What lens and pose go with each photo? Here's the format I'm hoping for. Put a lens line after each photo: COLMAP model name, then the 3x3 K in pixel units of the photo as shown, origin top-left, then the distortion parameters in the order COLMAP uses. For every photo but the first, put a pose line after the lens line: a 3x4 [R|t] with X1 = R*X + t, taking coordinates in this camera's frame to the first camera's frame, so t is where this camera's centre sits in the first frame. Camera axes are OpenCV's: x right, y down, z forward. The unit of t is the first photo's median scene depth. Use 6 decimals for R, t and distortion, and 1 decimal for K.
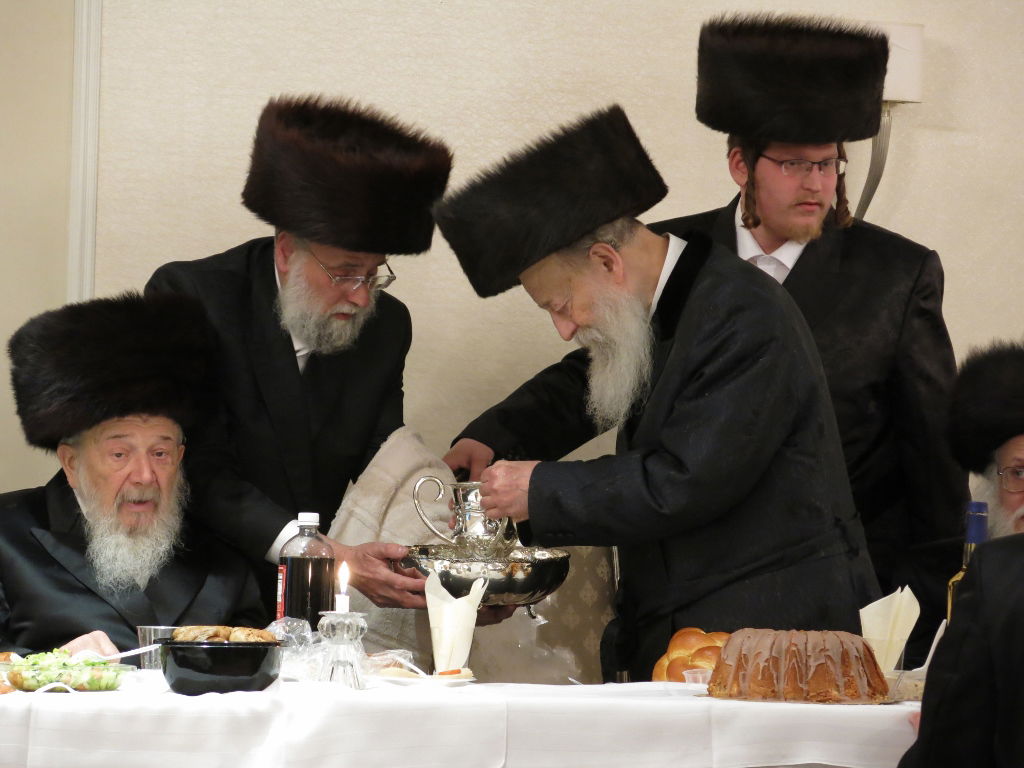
lens RADIAL K [[3934.6, 0, 512.0], [0, 3934.6, 384.0], [0, 0, 1]] dist [0.182170, 2.740103]
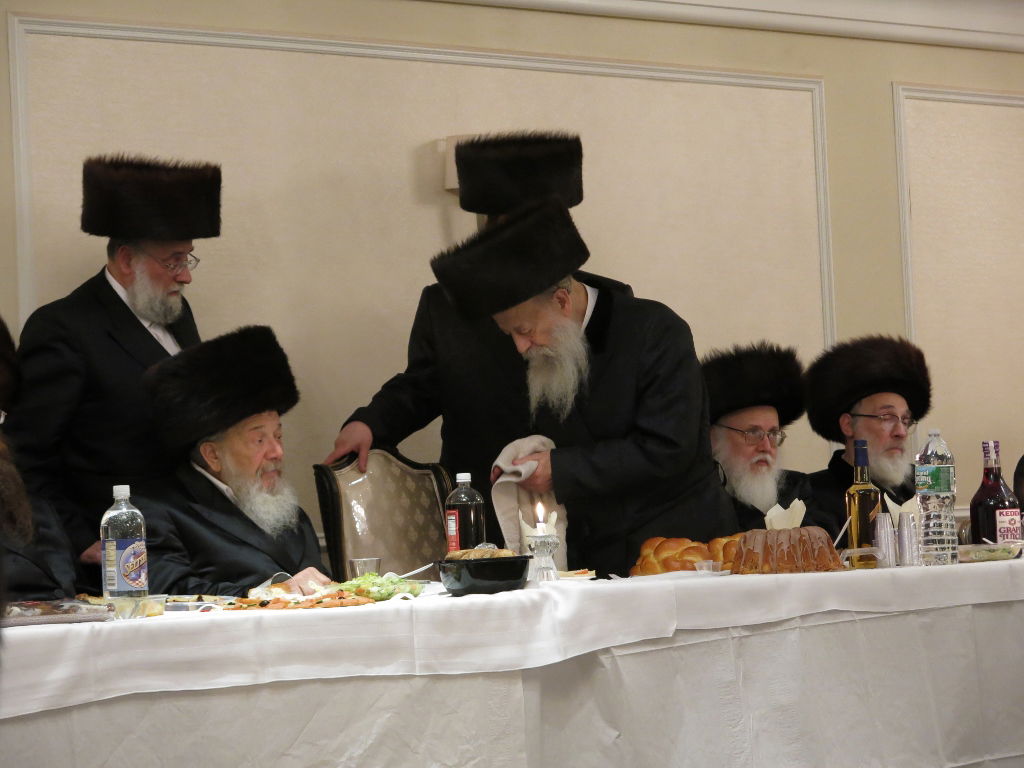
lens RADIAL K [[2946.9, 0, 512.0], [0, 2946.9, 384.0], [0, 0, 1]] dist [0.040863, 1.367739]
pose [[0.911981, -0.047414, 0.407483, -0.504076], [0.052139, 0.998640, -0.000491, 0.000873], [-0.406906, 0.021693, 0.913213, -0.015876]]
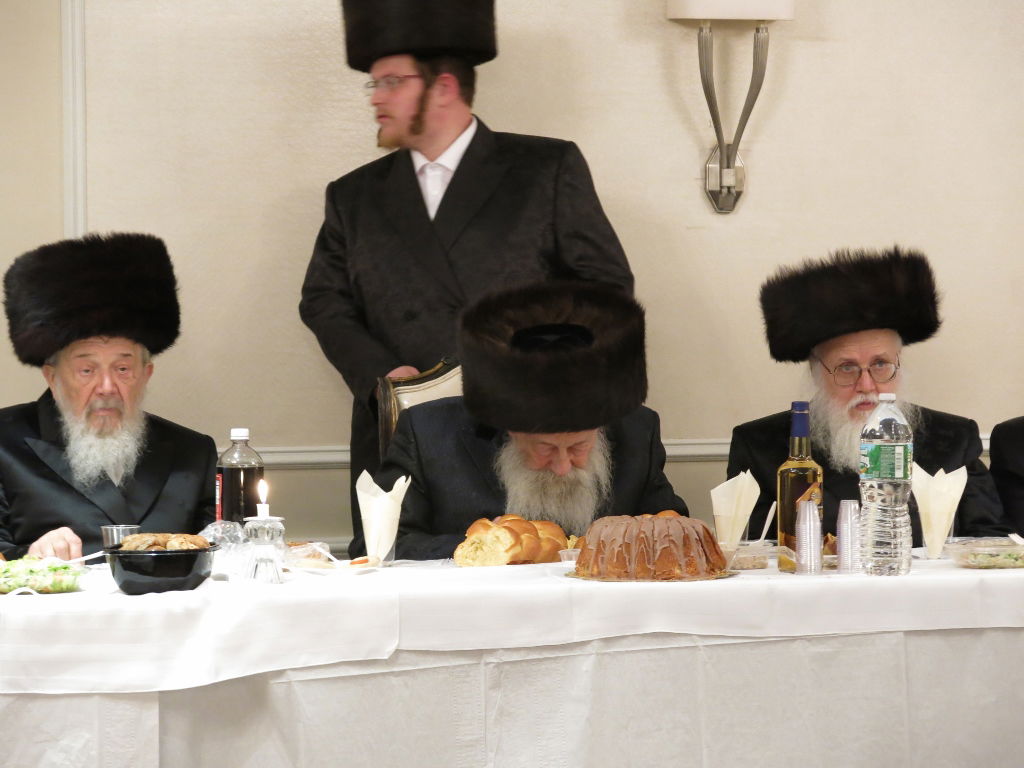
lens RADIAL K [[3490.1, 0, 512.0], [0, 3490.1, 384.0], [0, 0, 1]] dist [0.105209, 0.110619]
pose [[0.999249, -0.033323, -0.019794, 0.054440], [0.034510, 0.997415, 0.063020, -0.046578], [0.017643, -0.063655, 0.997816, -0.052536]]
